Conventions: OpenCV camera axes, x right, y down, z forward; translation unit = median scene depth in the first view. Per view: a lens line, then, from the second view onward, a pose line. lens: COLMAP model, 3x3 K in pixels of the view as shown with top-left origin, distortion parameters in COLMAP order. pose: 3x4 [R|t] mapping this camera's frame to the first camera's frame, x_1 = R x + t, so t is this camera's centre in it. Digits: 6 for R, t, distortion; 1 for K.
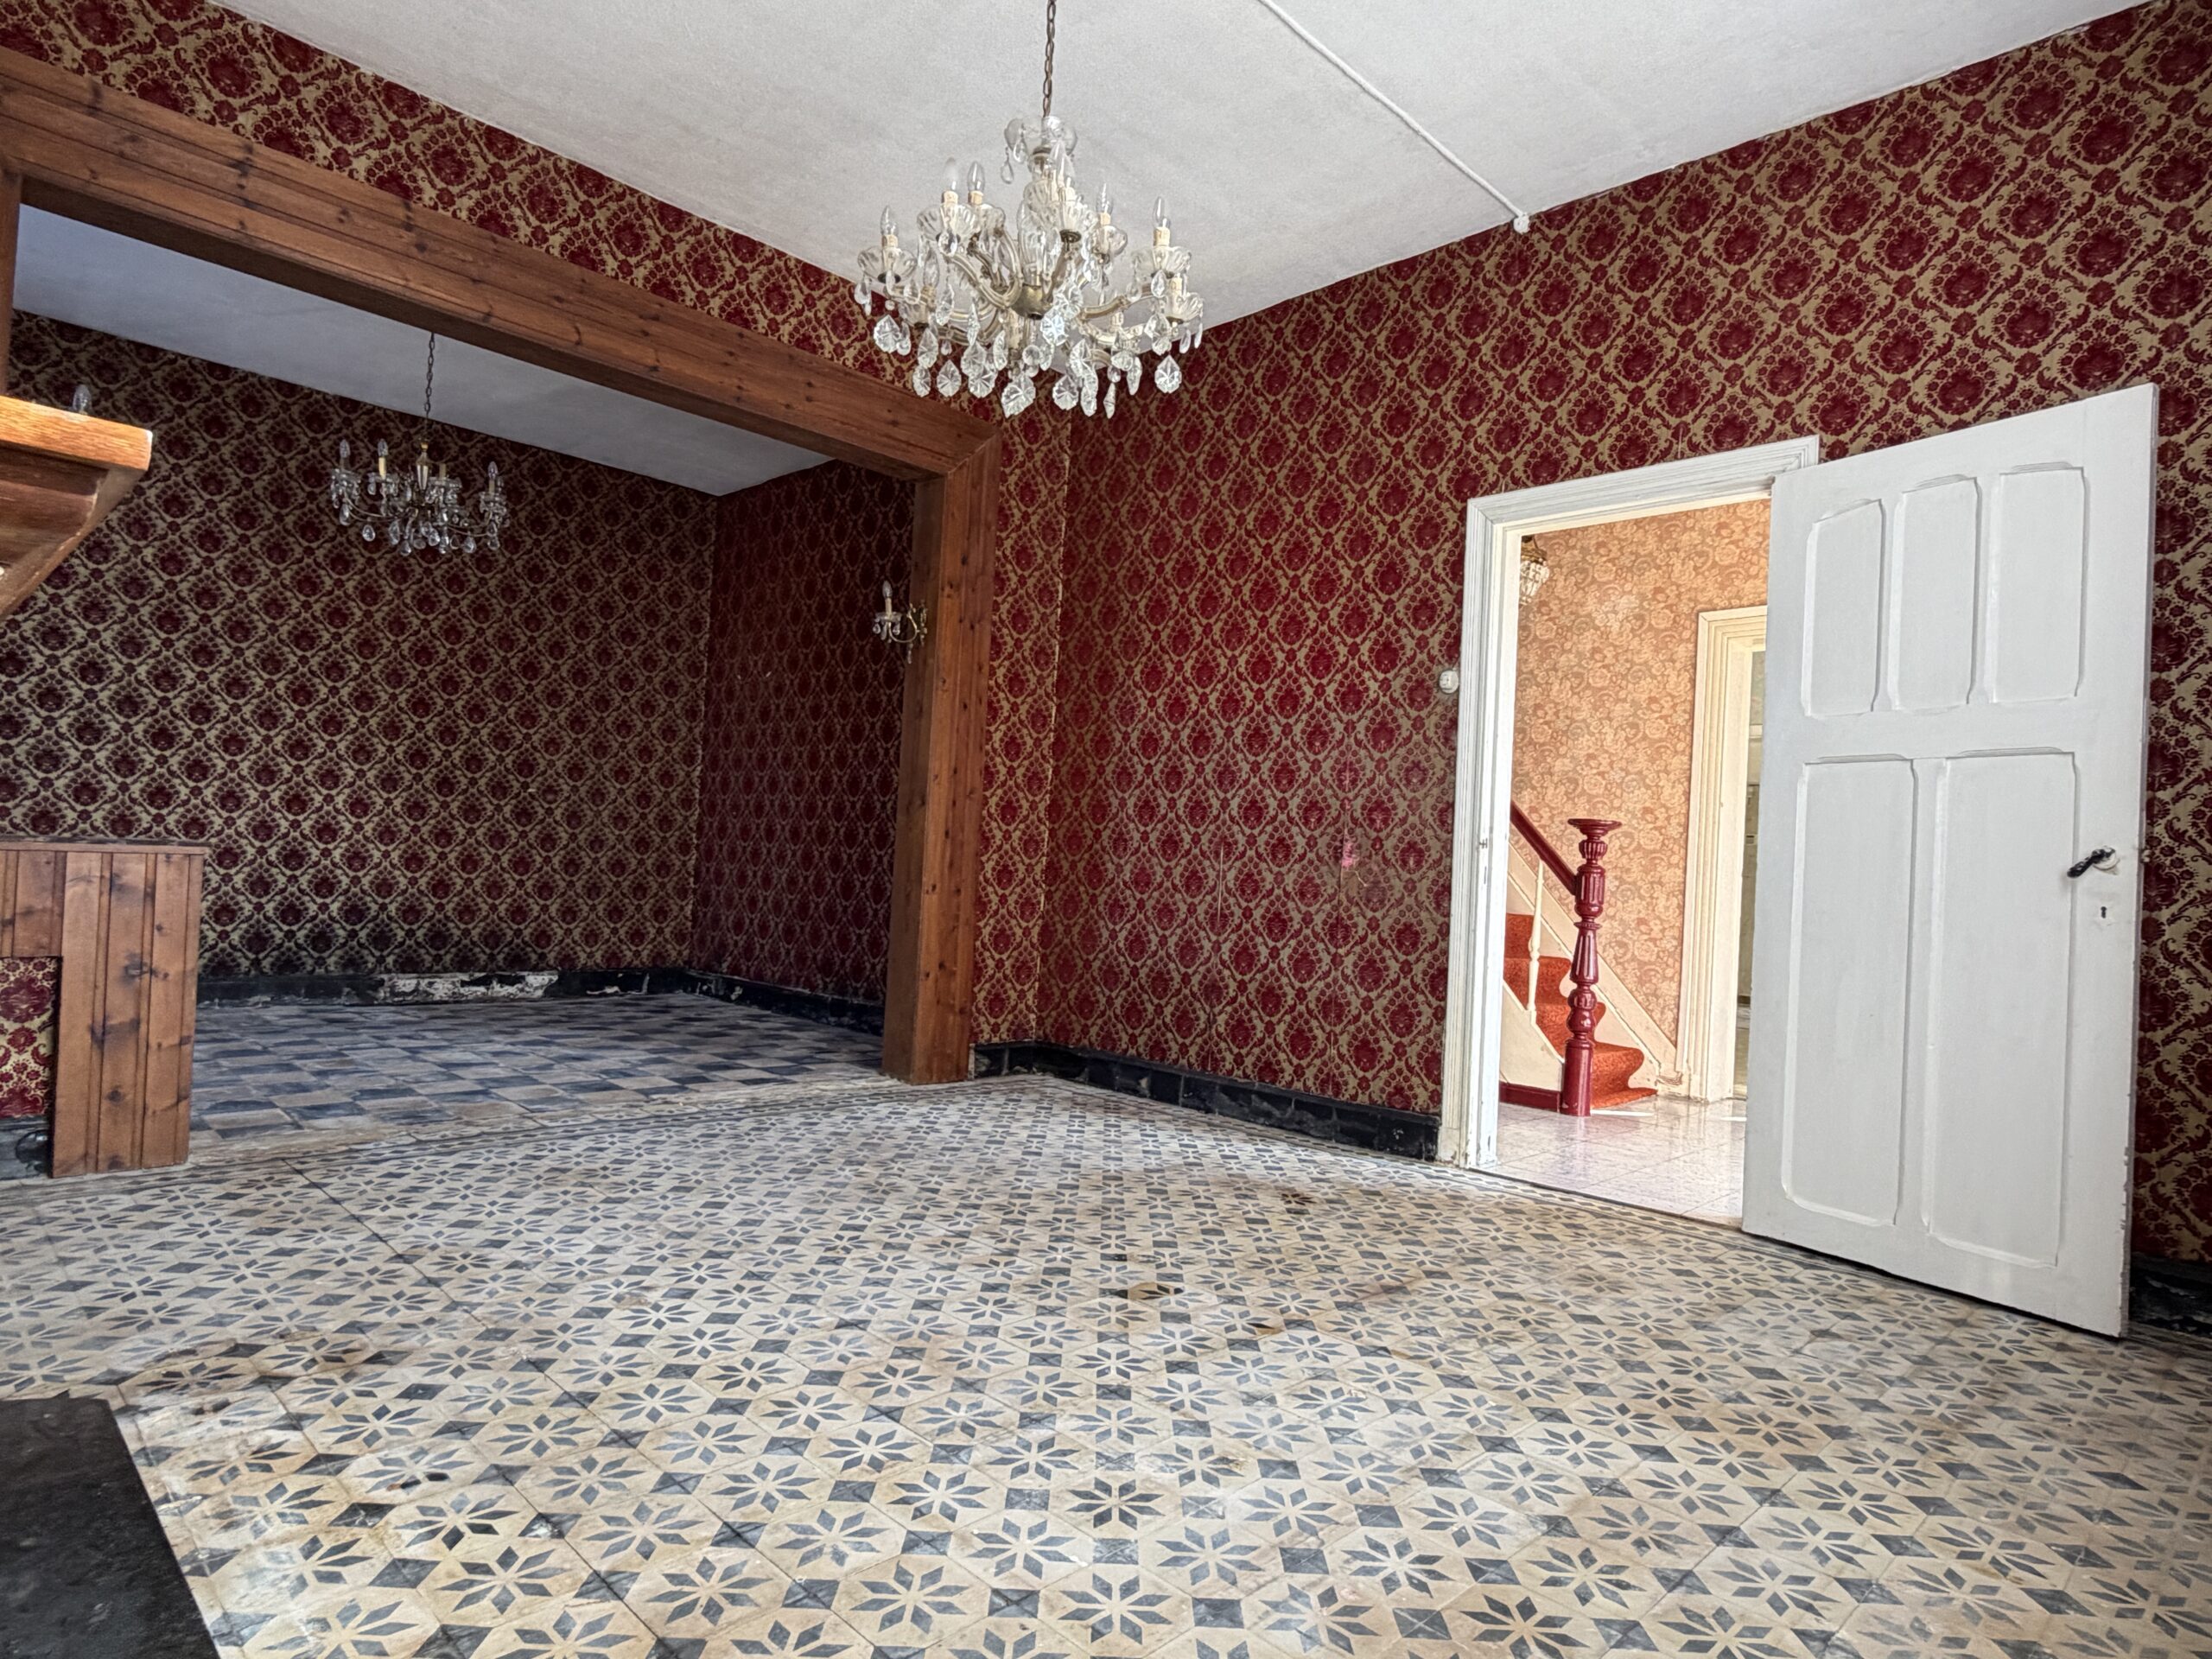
lens RADIAL K [[1268.0, 0, 1107.2], [0, 1268.0, 838.7], [0, 0, 1]] dist [-0.000380, 0.000029]
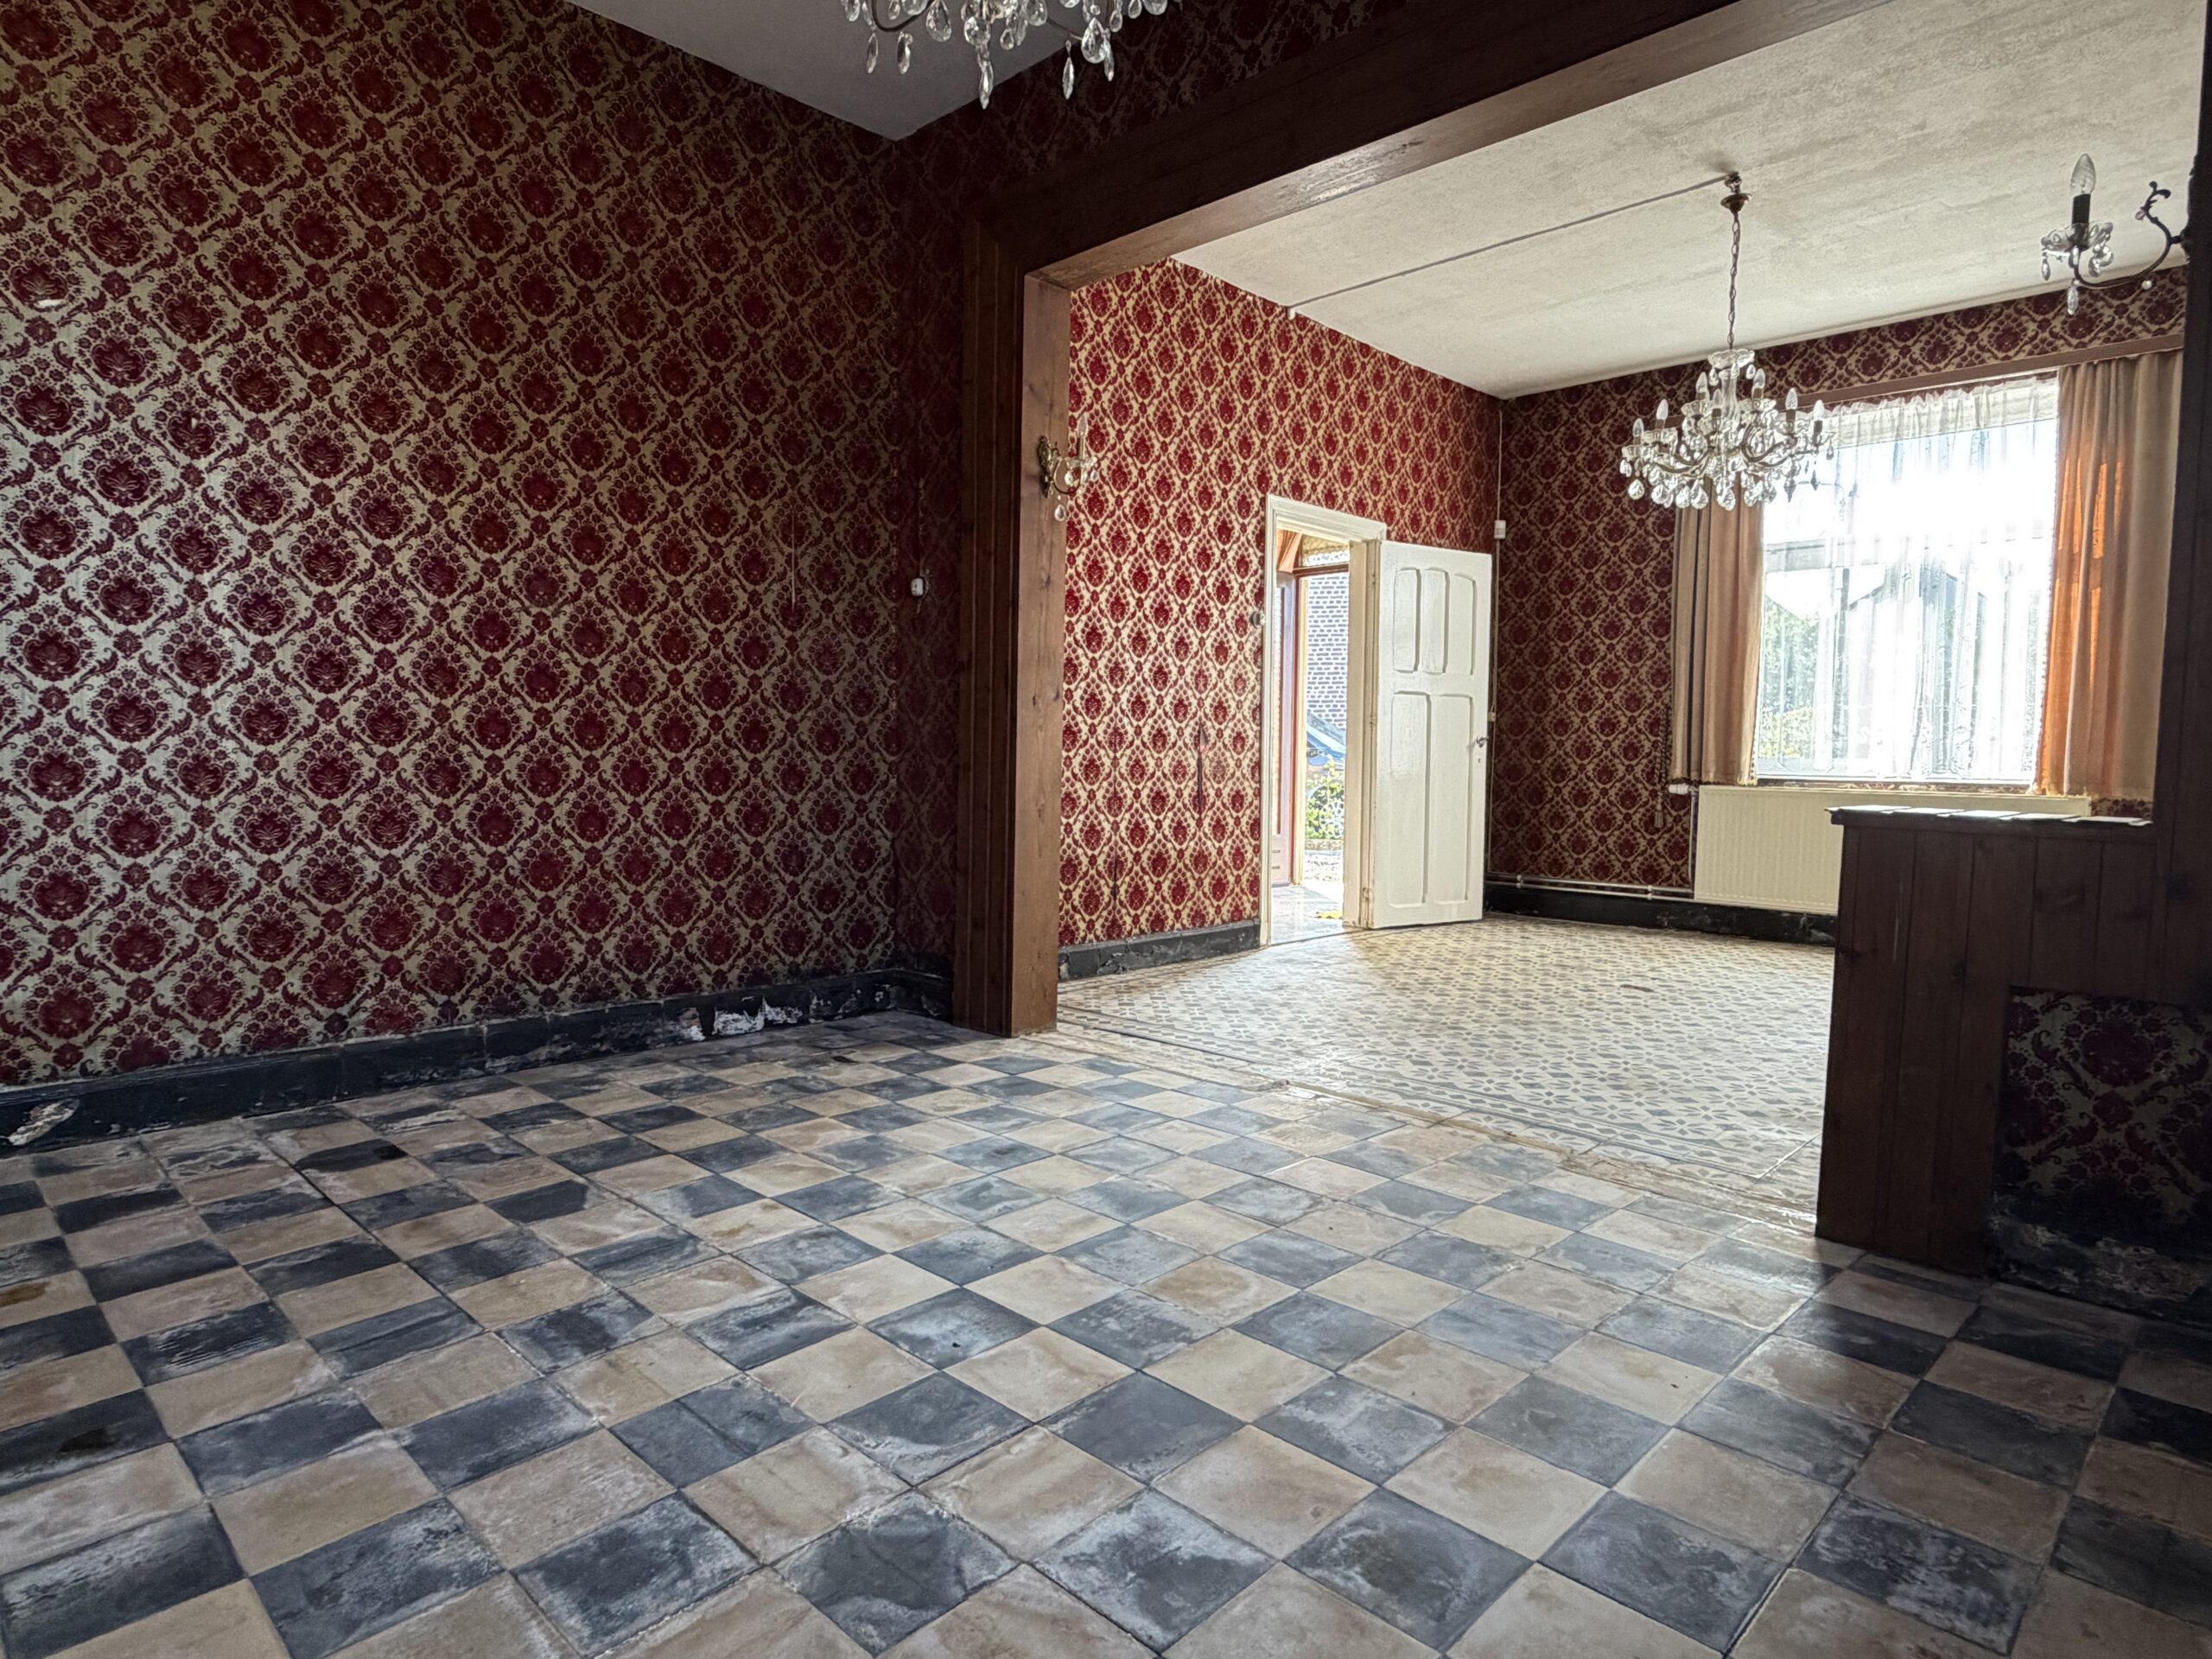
lens RADIAL K [[1268.0, 0, 1103.8], [0, 1268.0, 826.5], [0, 0, 1]] dist [-0.000380, 0.000029]
pose [[-0.010247, -0.110068, 0.993871, -1.690631], [-0.035305, 0.993344, 0.109646, -0.061286], [-0.999324, -0.033965, -0.014065, 1.698083]]
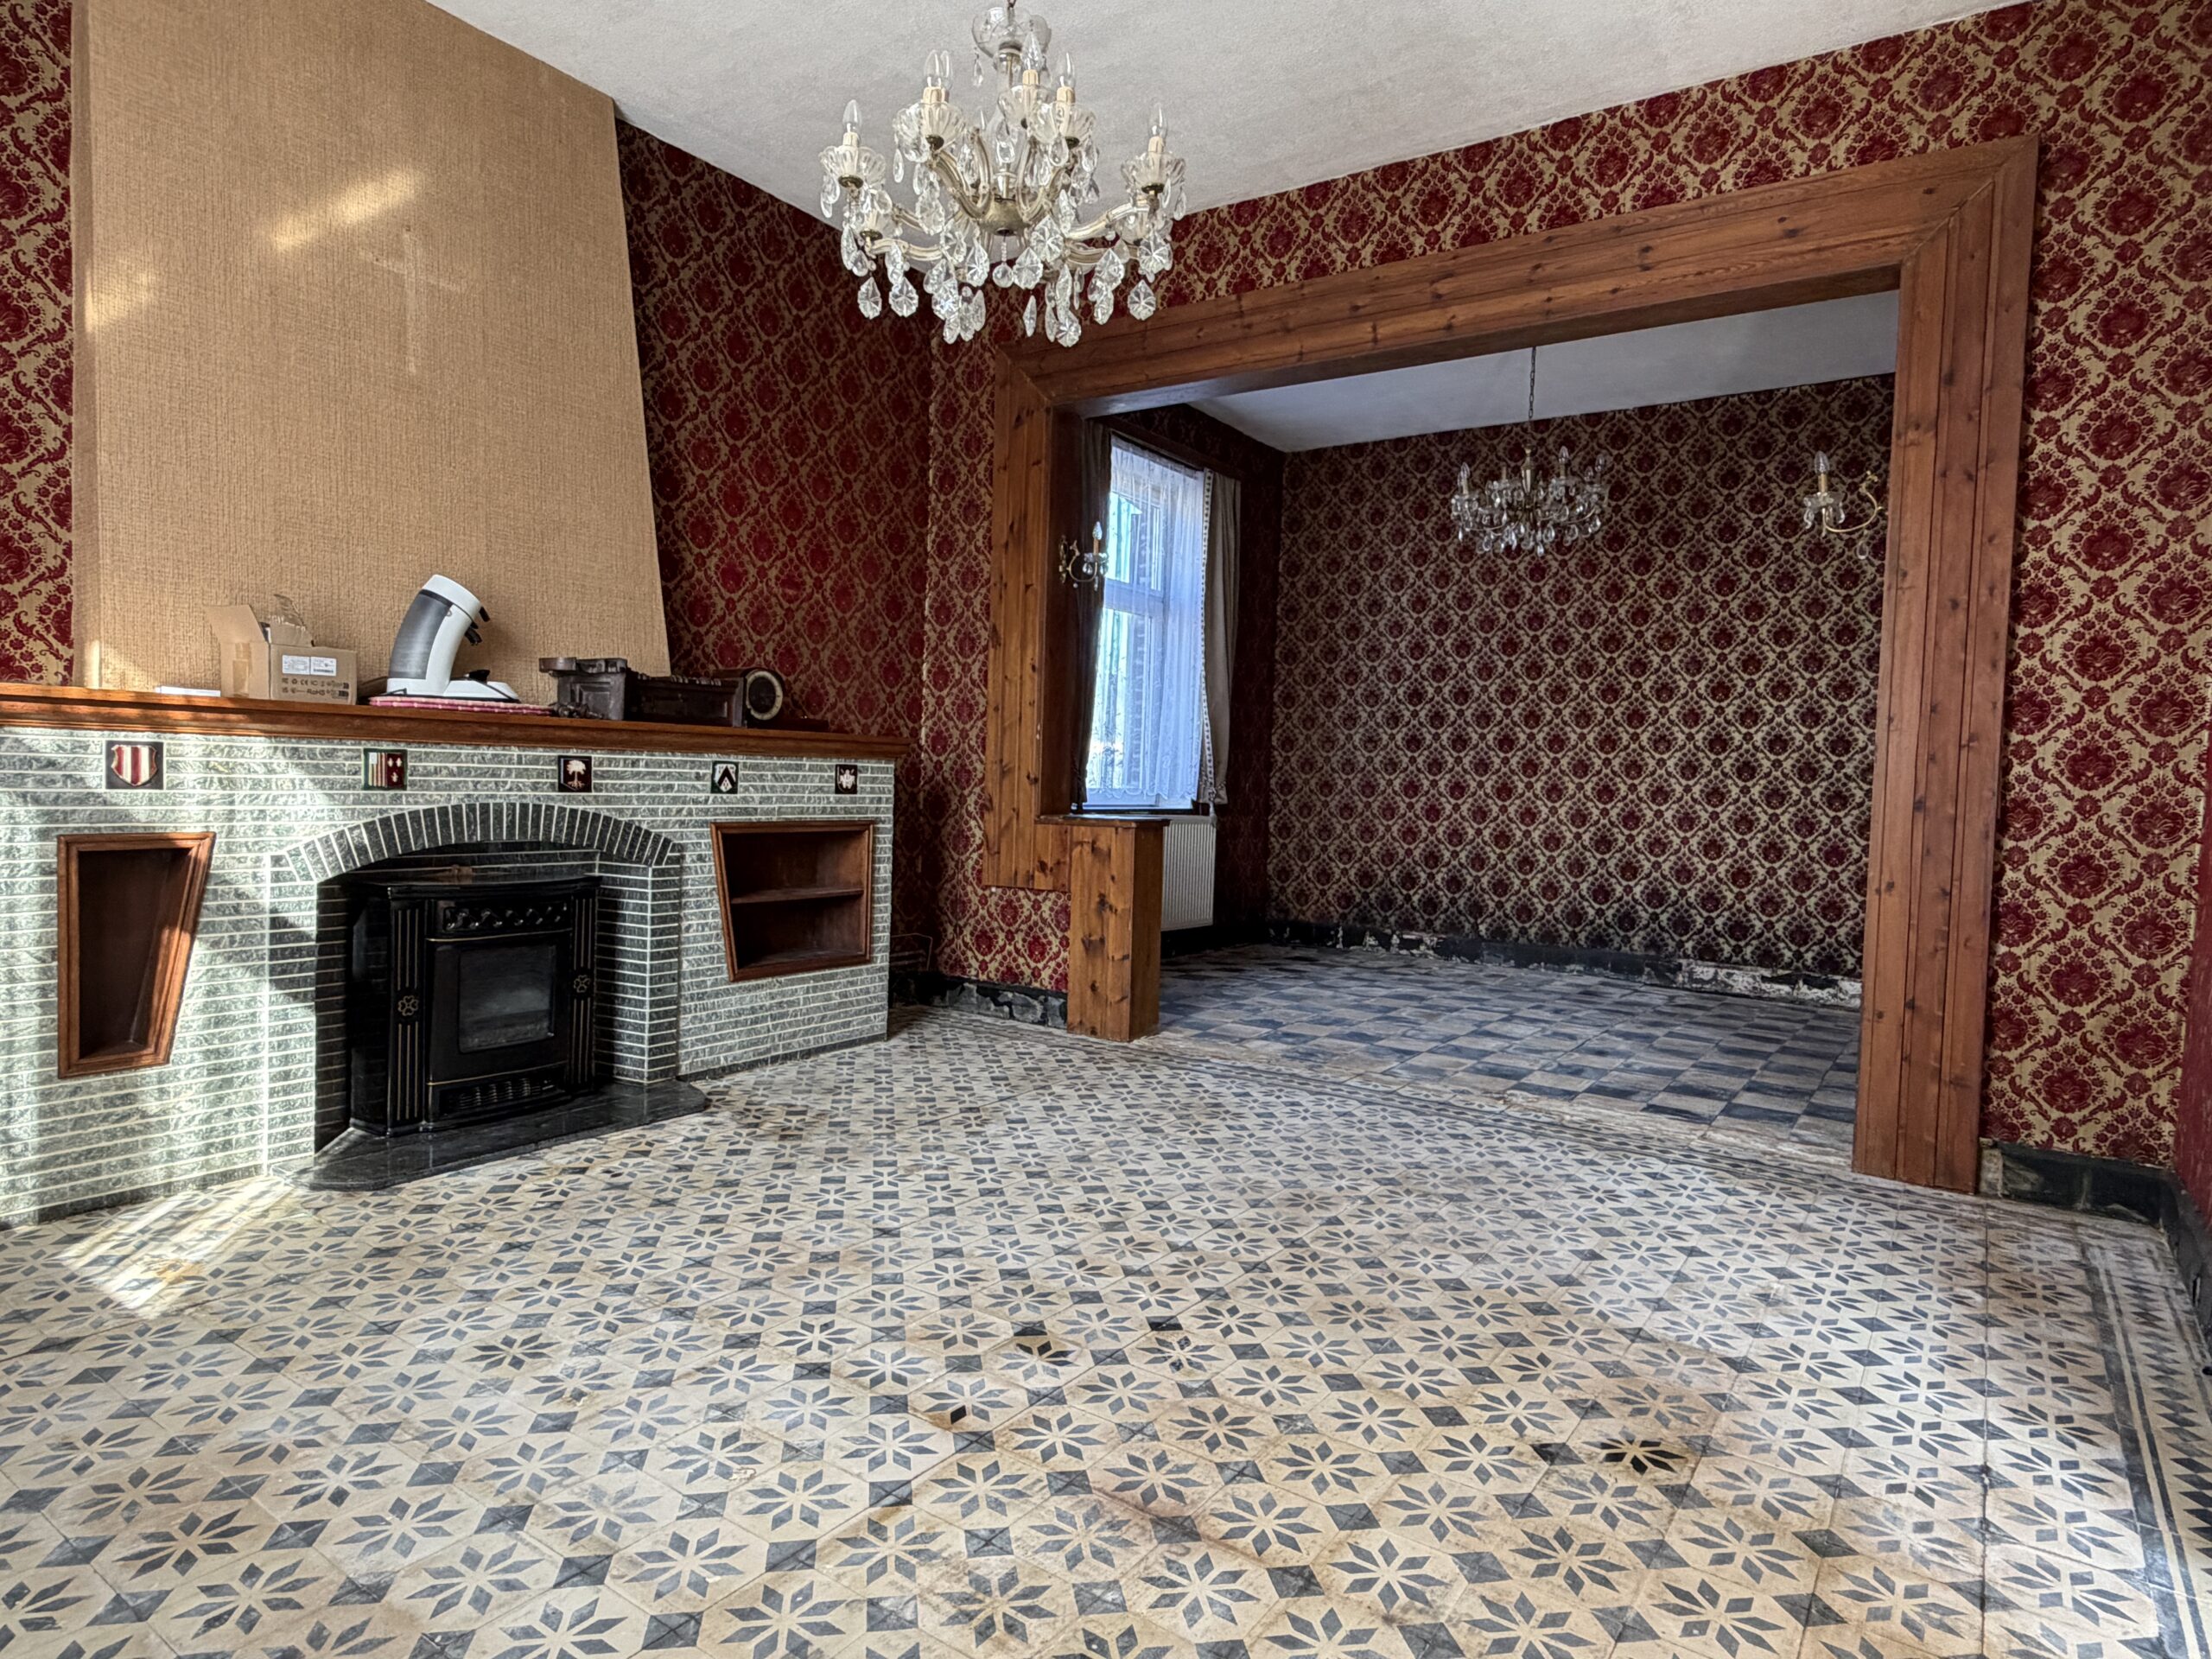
lens RADIAL K [[1268.0, 0, 1103.8], [0, 1268.0, 835.5], [0, 0, 1]] dist [-0.000380, 0.000029]
pose [[0.175234, -0.000146, -0.984527, 0.779773], [-0.005196, 0.999986, -0.001073, 0.025669], [0.984513, 0.005304, 0.175231, 0.822106]]
